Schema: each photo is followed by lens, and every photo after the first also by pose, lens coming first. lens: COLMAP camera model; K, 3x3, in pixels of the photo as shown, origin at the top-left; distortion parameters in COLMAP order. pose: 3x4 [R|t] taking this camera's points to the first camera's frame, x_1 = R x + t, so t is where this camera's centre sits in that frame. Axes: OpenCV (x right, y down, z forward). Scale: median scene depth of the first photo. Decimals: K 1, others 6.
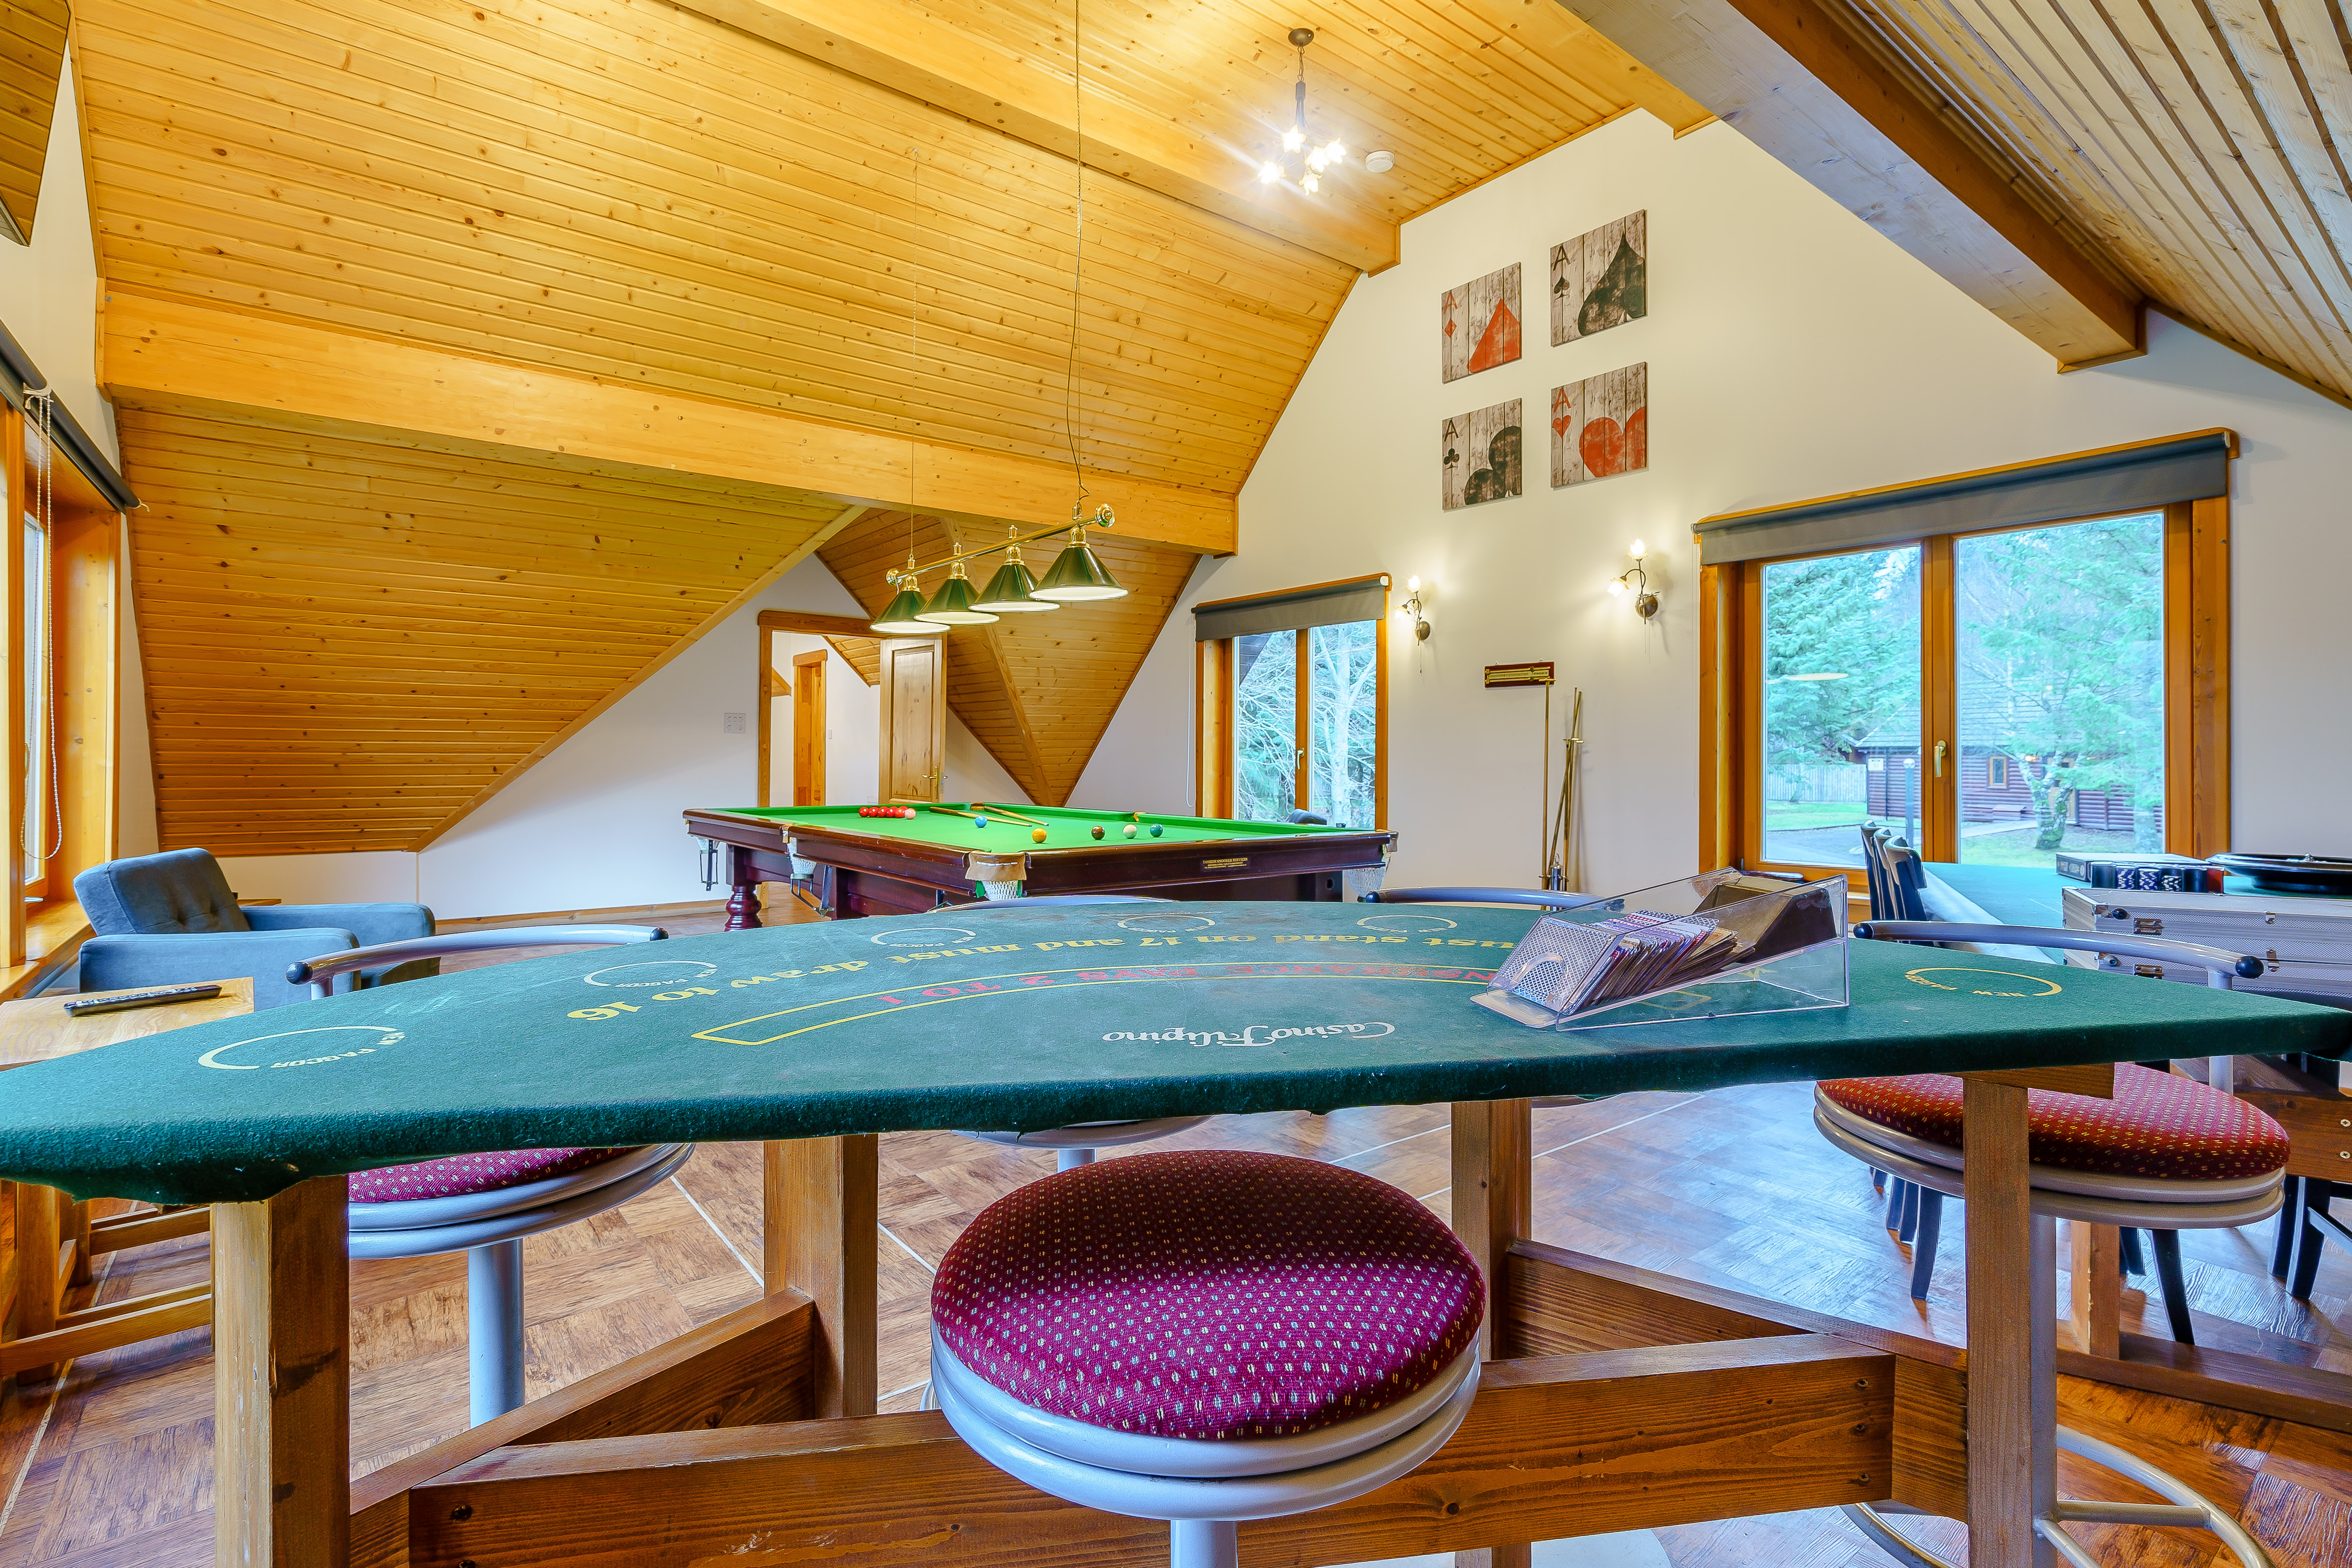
lens RADIAL K [[1107.1, 0, 1179.3], [0, 1107.1, 767.0], [0, 0, 1]] dist [0.001538, 0.000390]
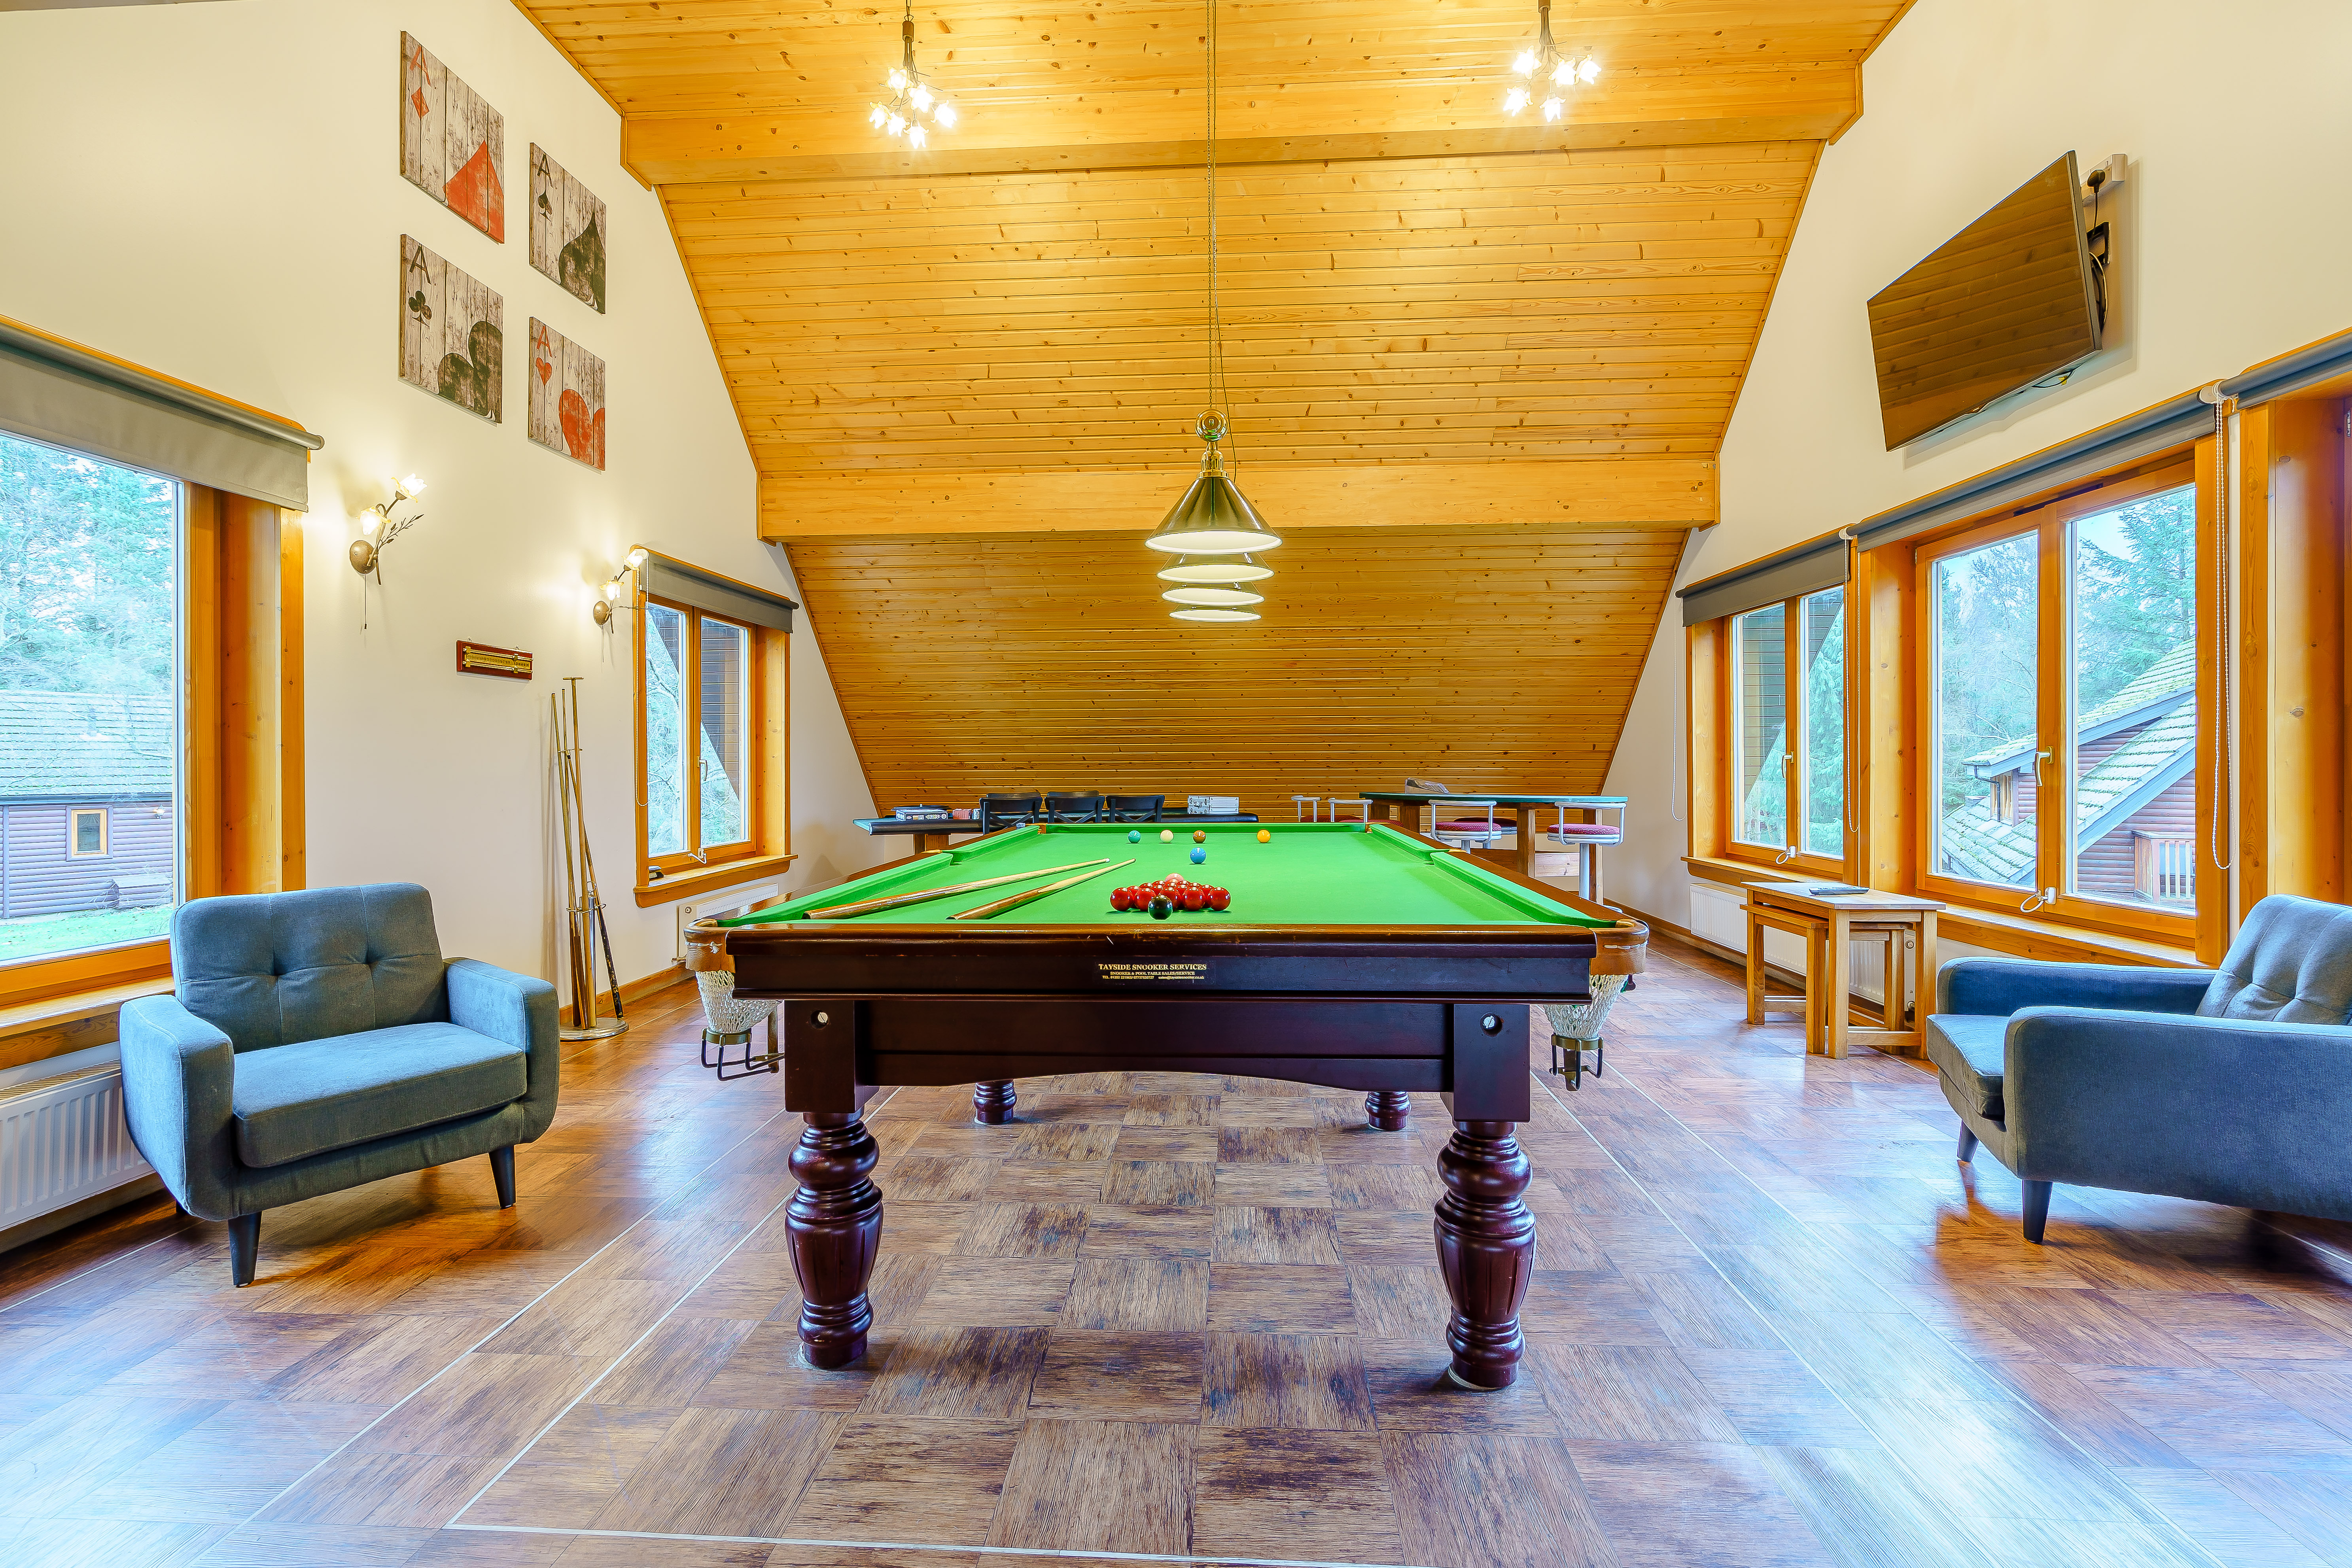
lens RADIAL K [[1107.0, 0, 1175.2], [0, 1107.0, 766.8], [0, 0, 1]] dist [0.001538, 0.000390]
pose [[-0.758161, -0.002935, 0.652060, -0.535026], [0.007464, 0.999885, 0.013179, -0.018214], [-0.652024, 0.014859, -0.758052, 1.275304]]
